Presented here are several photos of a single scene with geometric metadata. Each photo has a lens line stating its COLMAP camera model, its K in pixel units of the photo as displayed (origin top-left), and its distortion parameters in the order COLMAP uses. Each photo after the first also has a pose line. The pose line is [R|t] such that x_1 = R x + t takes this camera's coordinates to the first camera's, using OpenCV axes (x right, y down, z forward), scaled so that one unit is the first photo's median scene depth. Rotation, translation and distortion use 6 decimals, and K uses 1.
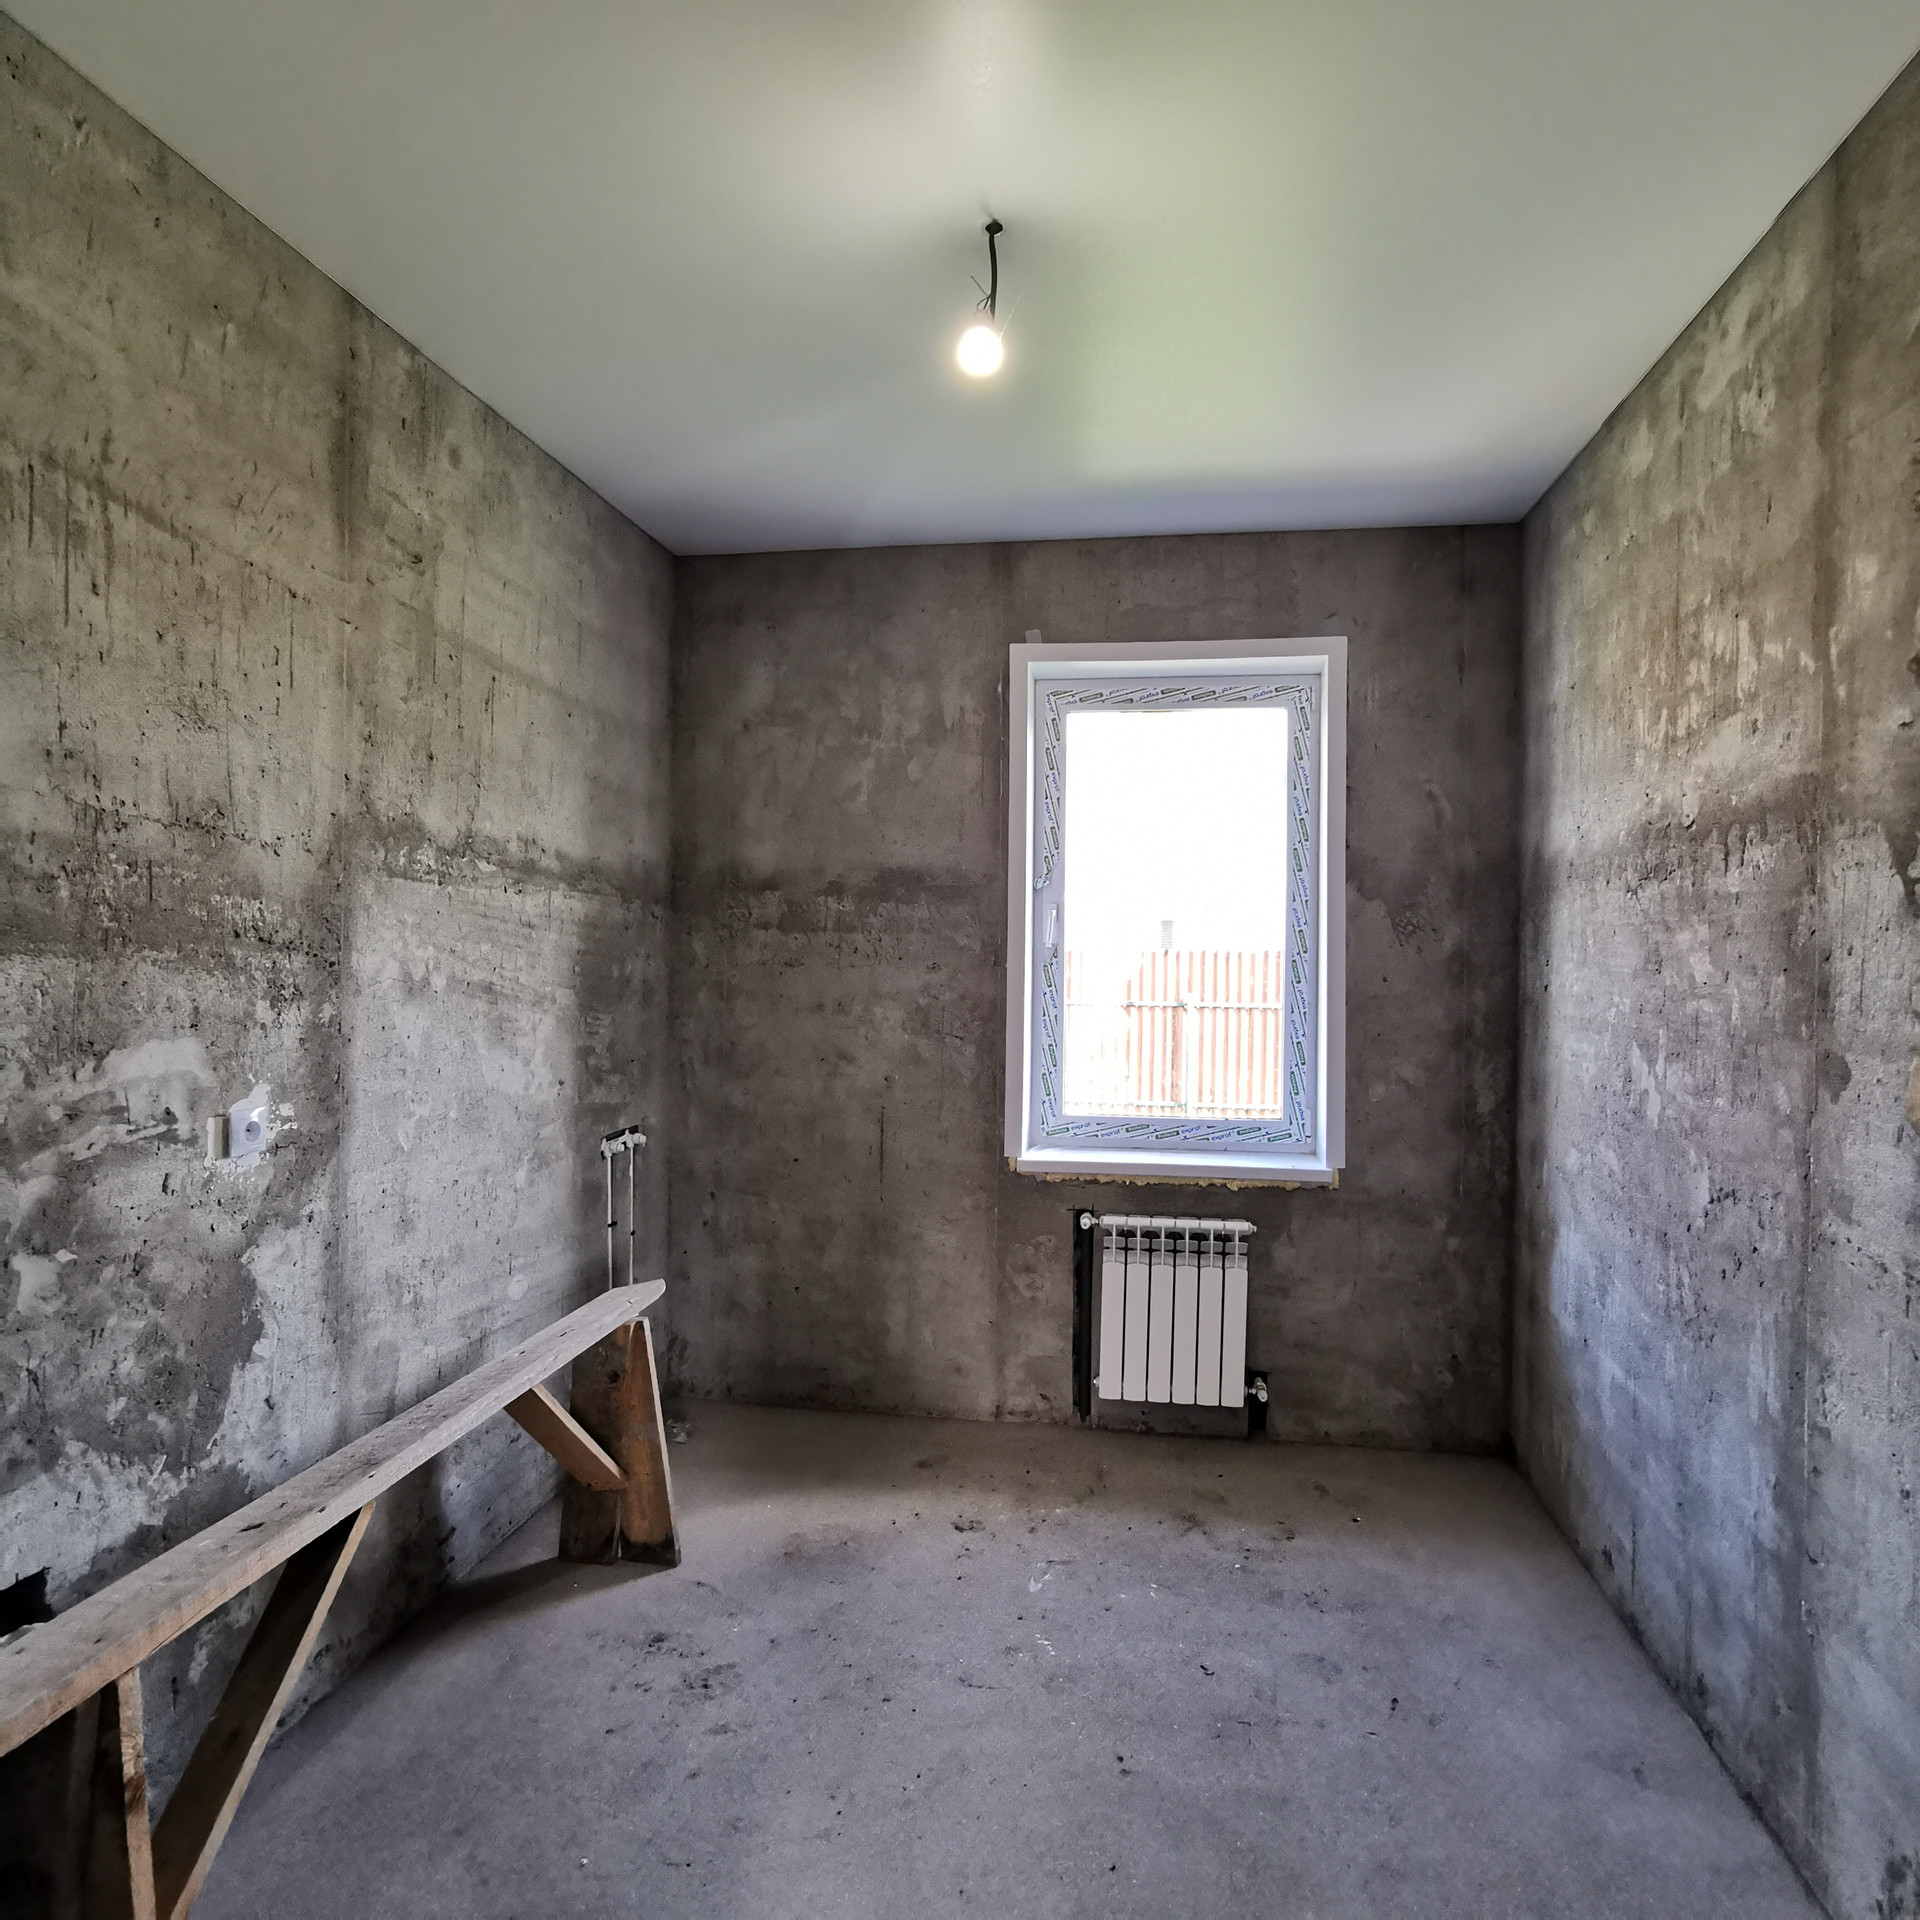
lens RADIAL K [[1294.5, 0, 955.8], [0, 1294.5, 960.8], [0, 0, 1]] dist [-0.055772, 0.057236]
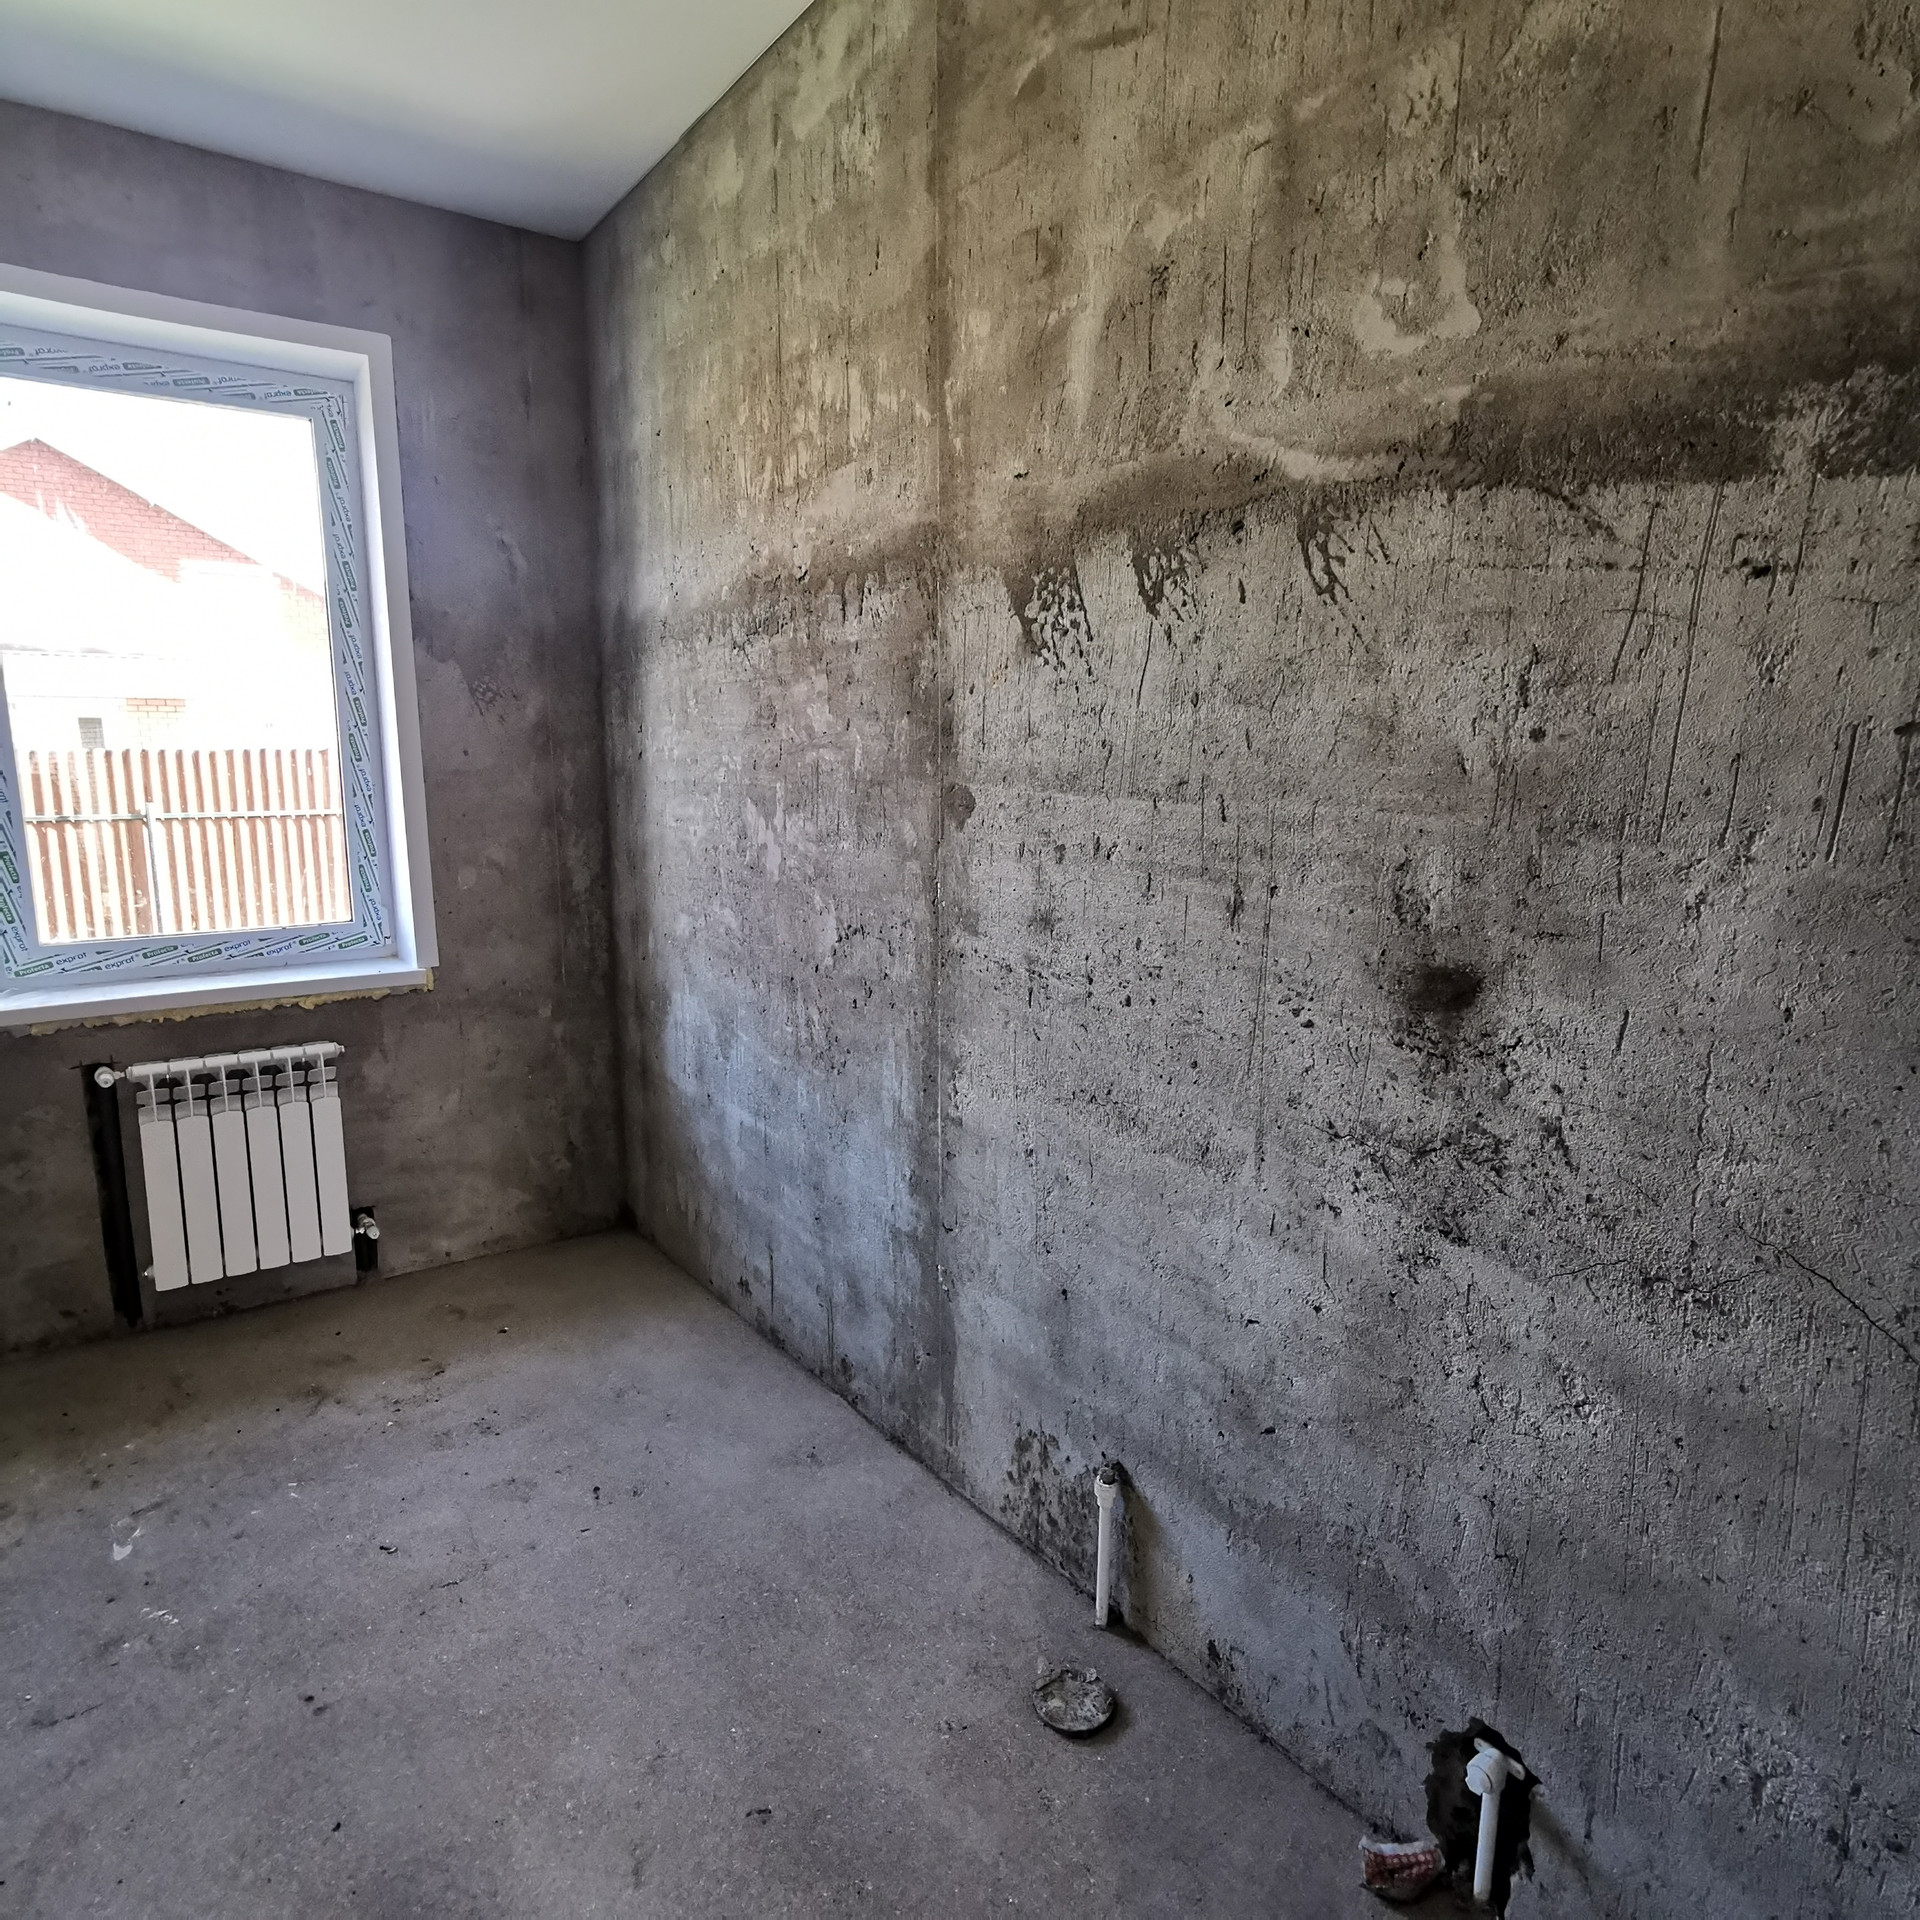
lens RADIAL K [[1252.5, 0, 965.0], [0, 1252.5, 971.4], [0, 0, 1]] dist [-0.065016, 0.074058]
pose [[0.699208, -0.129599, 0.703074, -0.065608], [0.021922, 0.986856, 0.160108, 0.043899], [-0.714582, -0.096536, 0.692859, 0.176232]]
